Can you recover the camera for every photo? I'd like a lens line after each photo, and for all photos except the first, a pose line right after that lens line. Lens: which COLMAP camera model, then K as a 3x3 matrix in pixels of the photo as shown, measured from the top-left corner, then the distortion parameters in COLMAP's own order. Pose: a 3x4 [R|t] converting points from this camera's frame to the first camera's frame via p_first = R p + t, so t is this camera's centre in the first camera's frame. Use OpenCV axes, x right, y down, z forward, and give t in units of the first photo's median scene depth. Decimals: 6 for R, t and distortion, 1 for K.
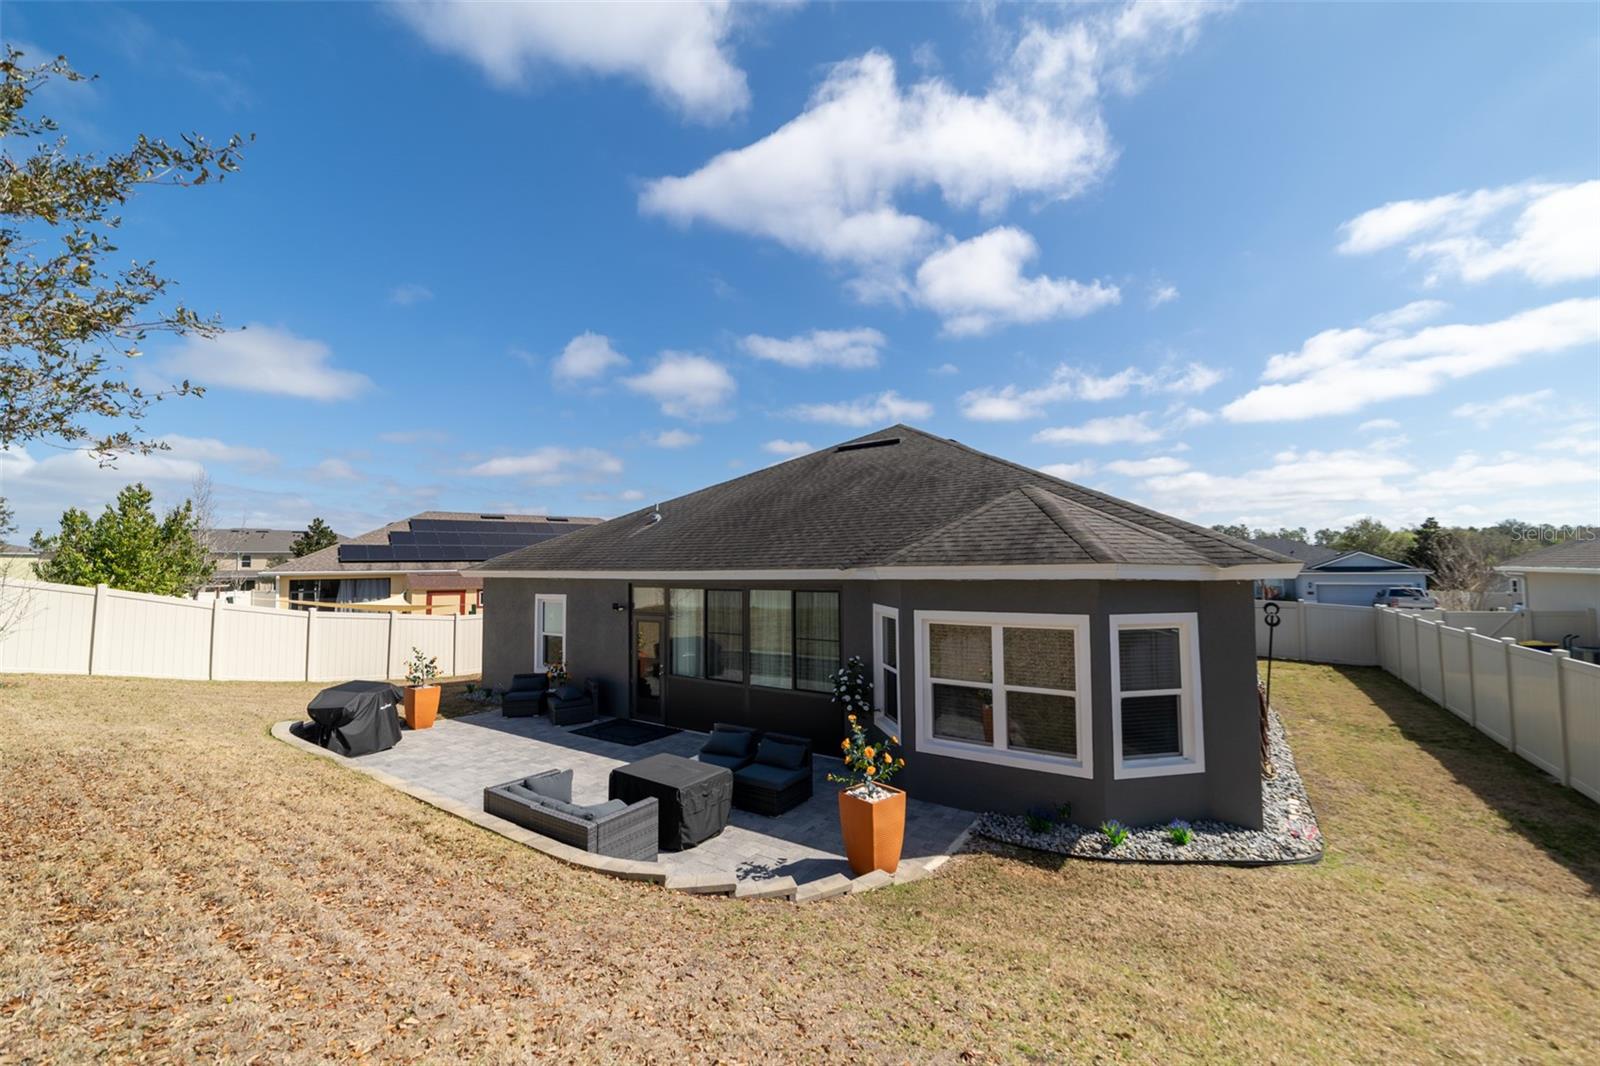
lens RADIAL K [[621.3, 0, 806.2], [0, 621.3, 532.8], [0, 0, 1]] dist [-0.017644, 0.006860]
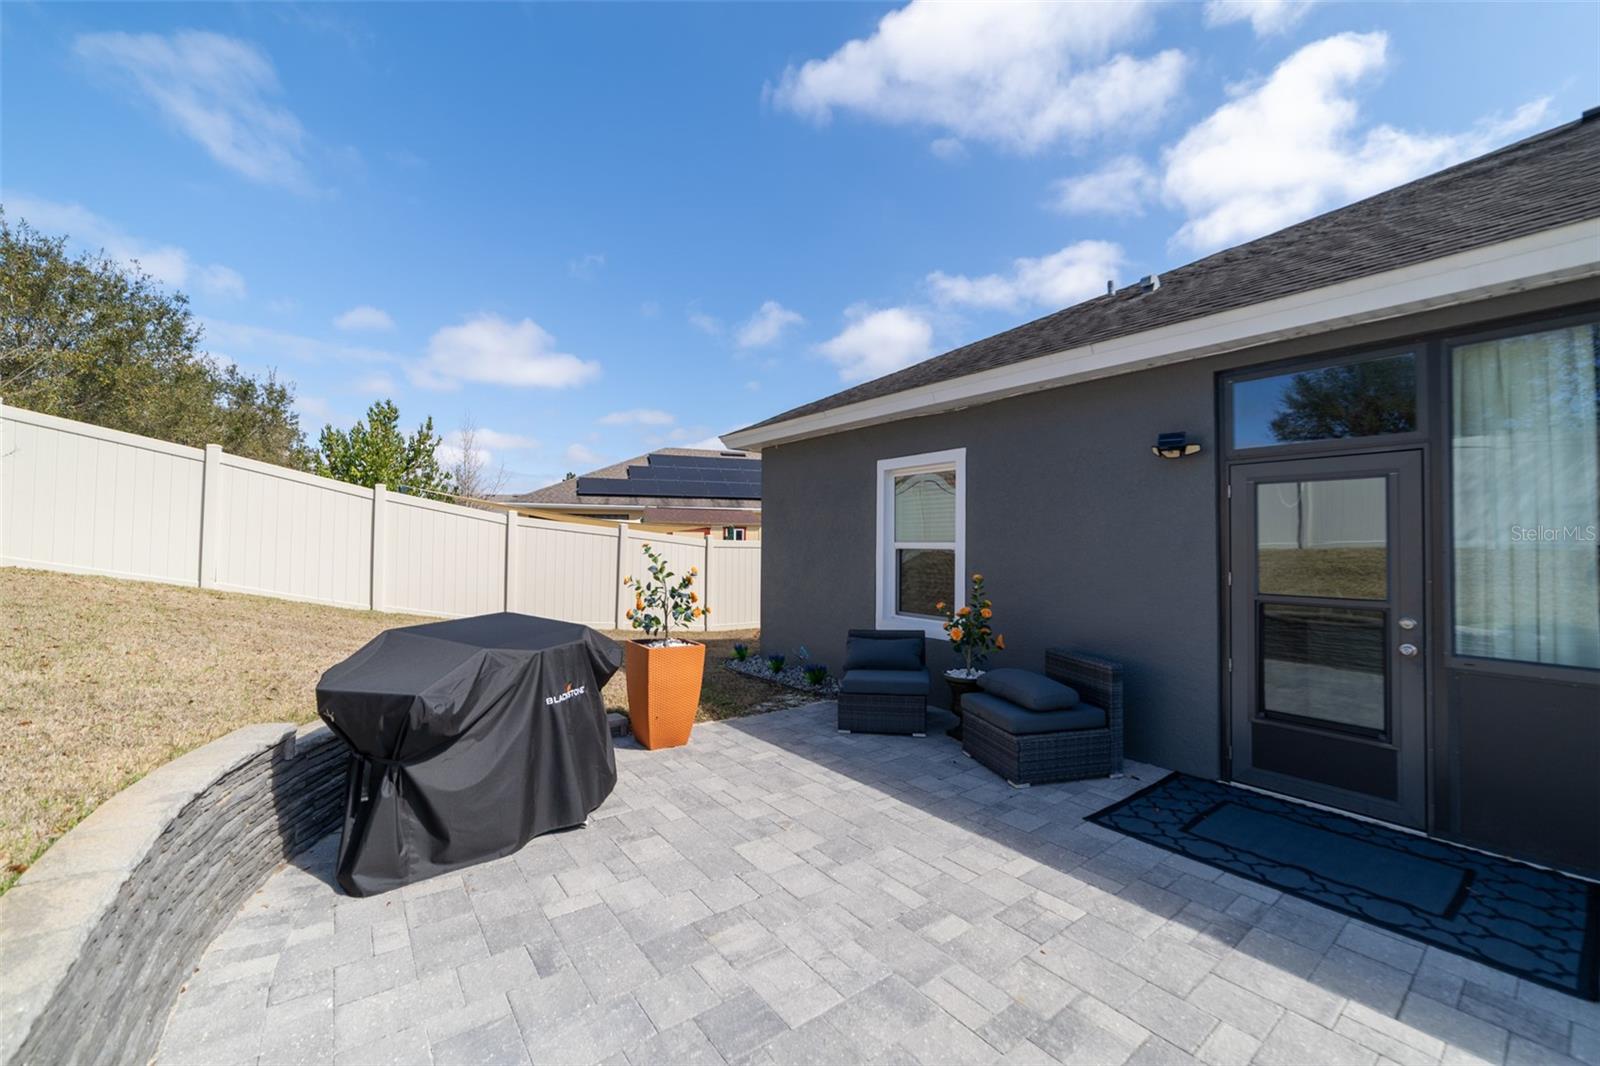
lens RADIAL K [[621.3, 0, 806.2], [0, 621.3, 532.8], [0, 0, 1]] dist [-0.017644, 0.006860]
pose [[0.947090, 0.011456, -0.320763, -0.430708], [-0.000128, 0.999376, 0.035317, 0.173957], [0.320967, -0.033407, 0.946501, 0.688799]]
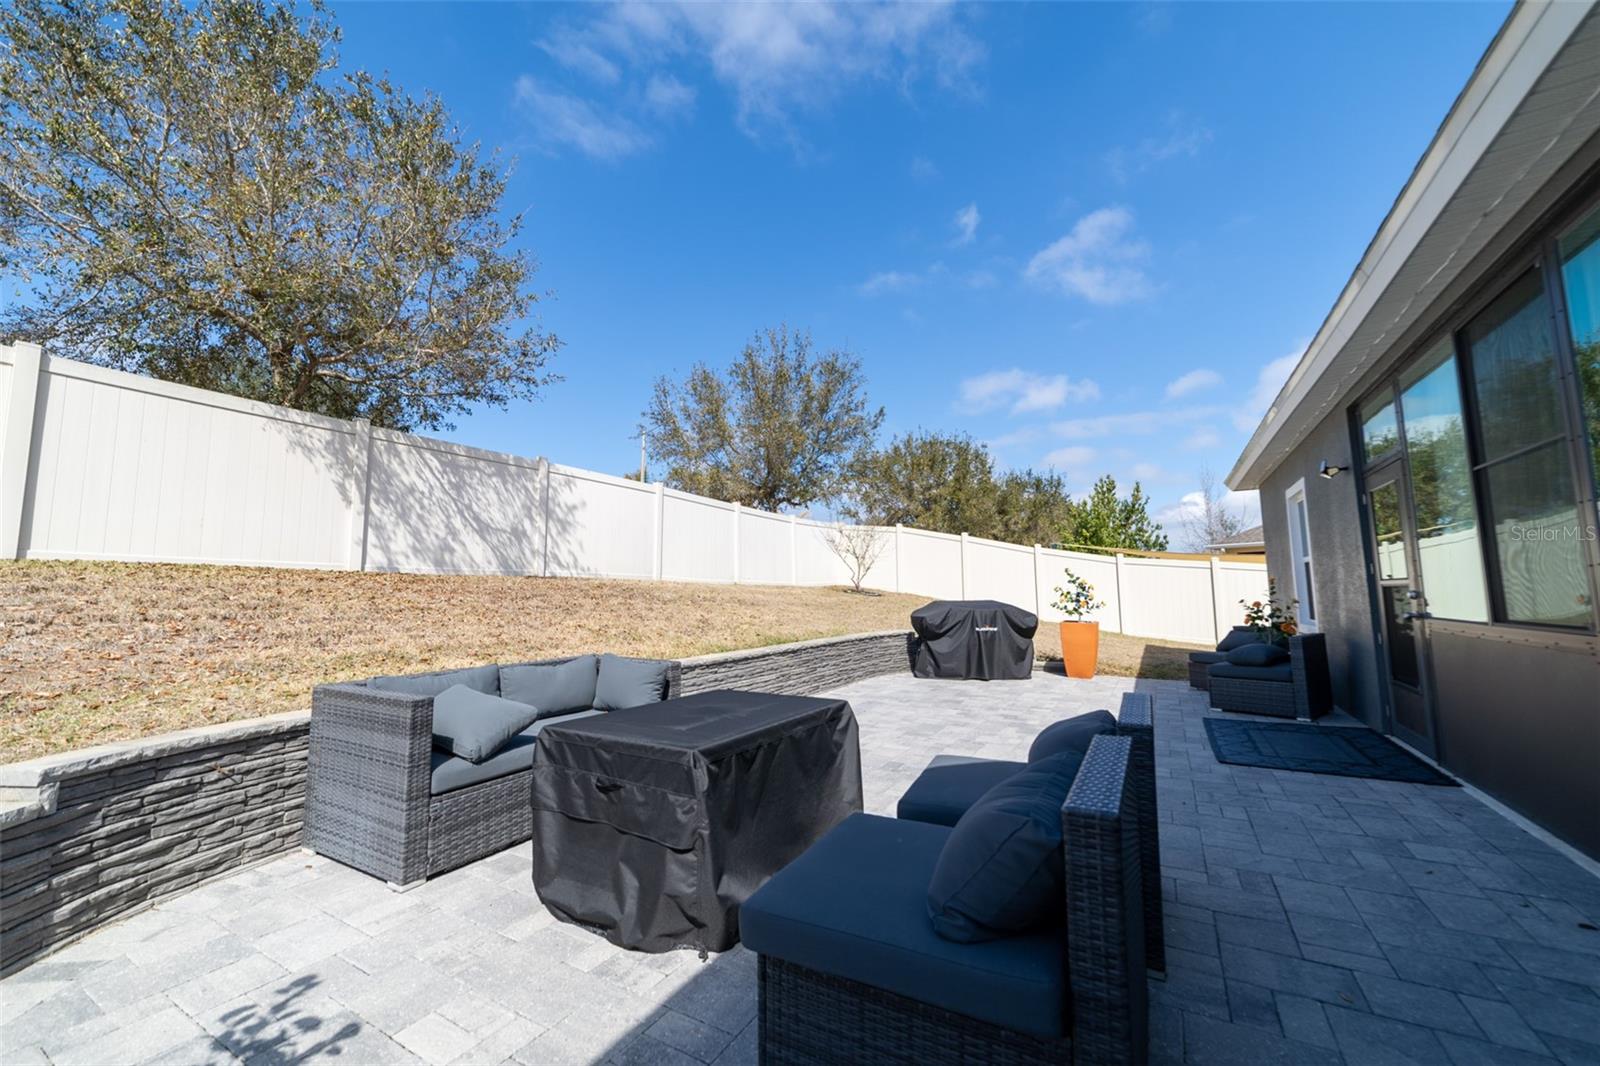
lens RADIAL K [[621.3, 0, 806.2], [0, 621.3, 532.8], [0, 0, 1]] dist [-0.017644, 0.006860]
pose [[0.072095, -0.091226, -0.993217, 0.101866], [0.065788, 0.994075, -0.086529, 0.198596], [0.995226, -0.059103, 0.077669, 0.665500]]
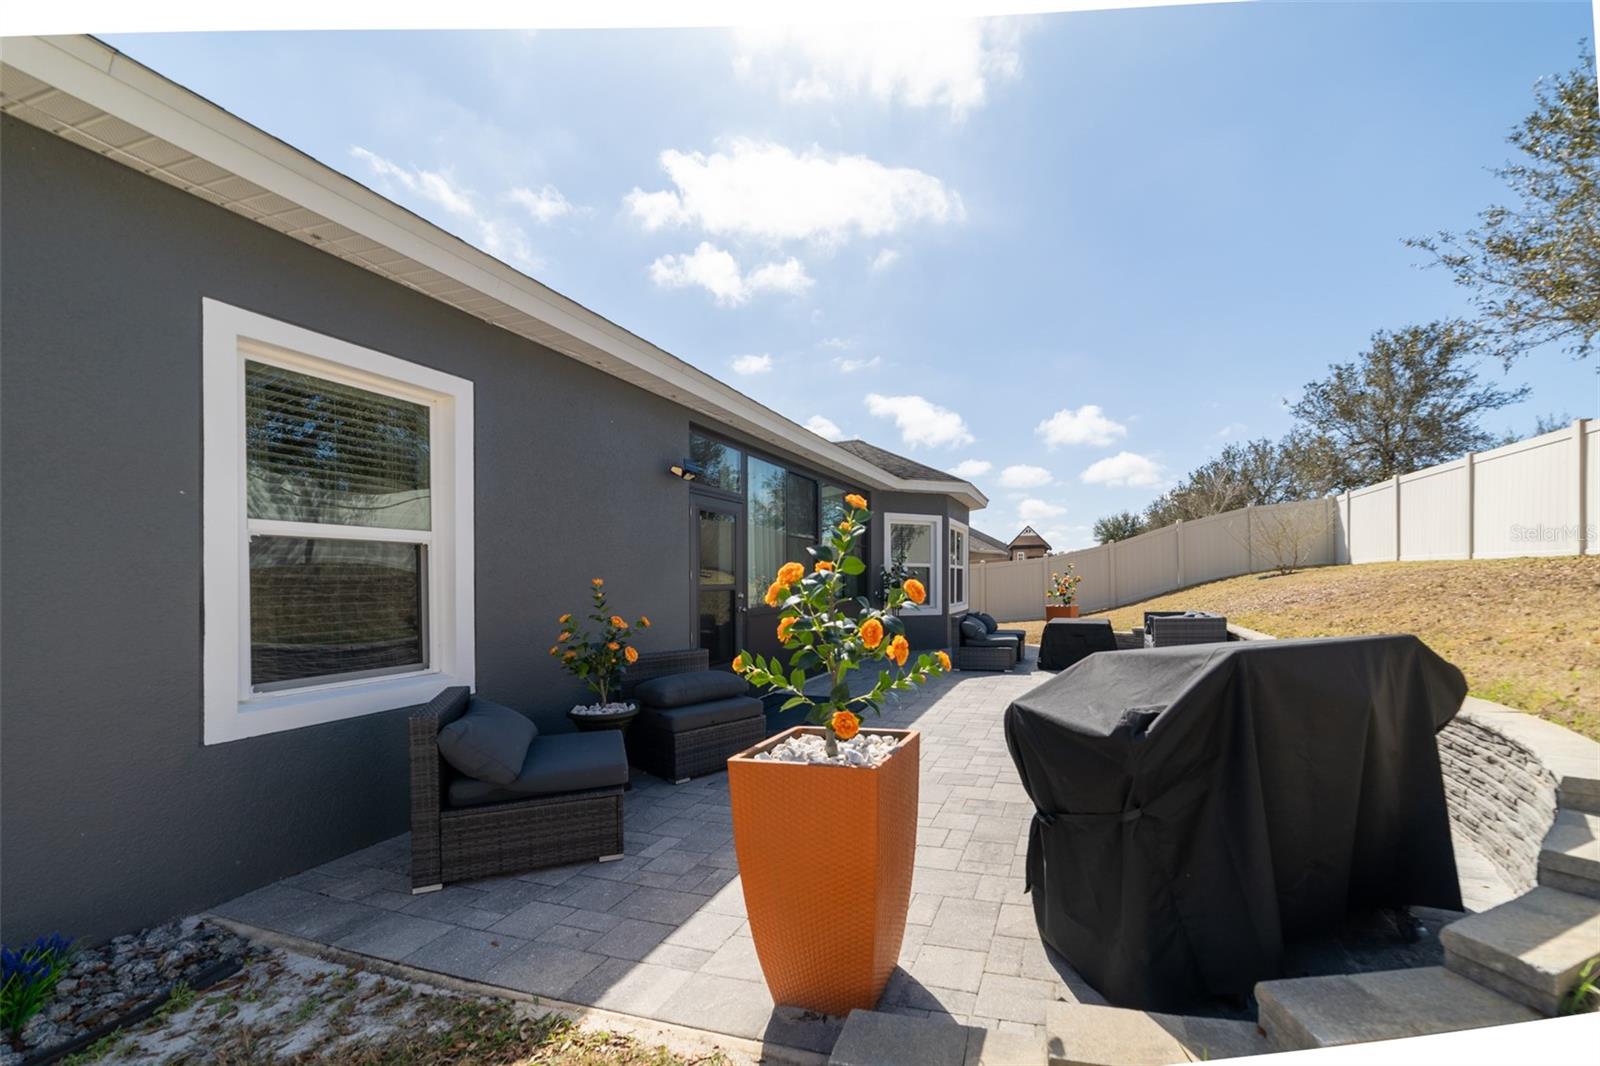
lens RADIAL K [[623.4, 0, 888.3], [0, 623.4, 579.9], [0, 0, 1]] dist [0.000303, 0.000133]
pose [[-0.276487, 0.004849, 0.961006, -0.841121], [-0.048101, 0.998664, -0.018878, 0.219551], [-0.959813, -0.051445, -0.275884, 1.099553]]
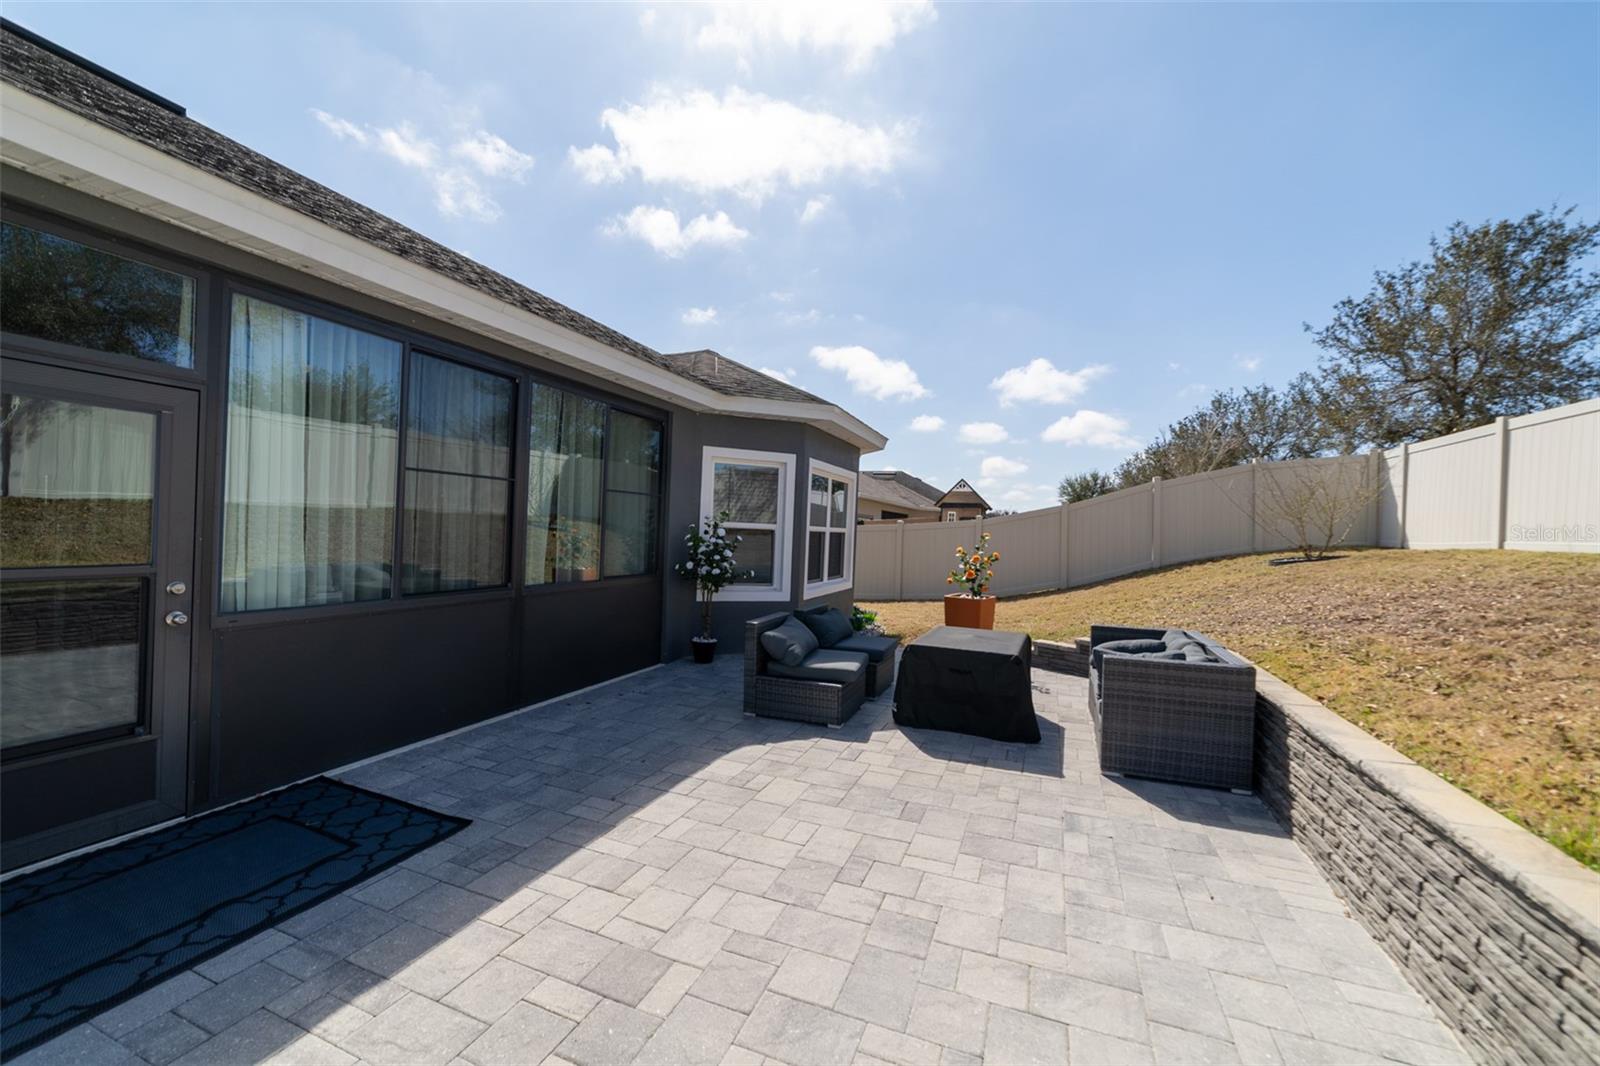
lens RADIAL K [[621.3, 0, 806.2], [0, 621.3, 532.8], [0, 0, 1]] dist [-0.017644, 0.006860]
pose [[-0.206181, -0.006295, 0.978494, -0.558732], [-0.089329, 0.995925, -0.012416, 0.184728], [-0.974428, -0.089968, -0.205903, 0.860532]]
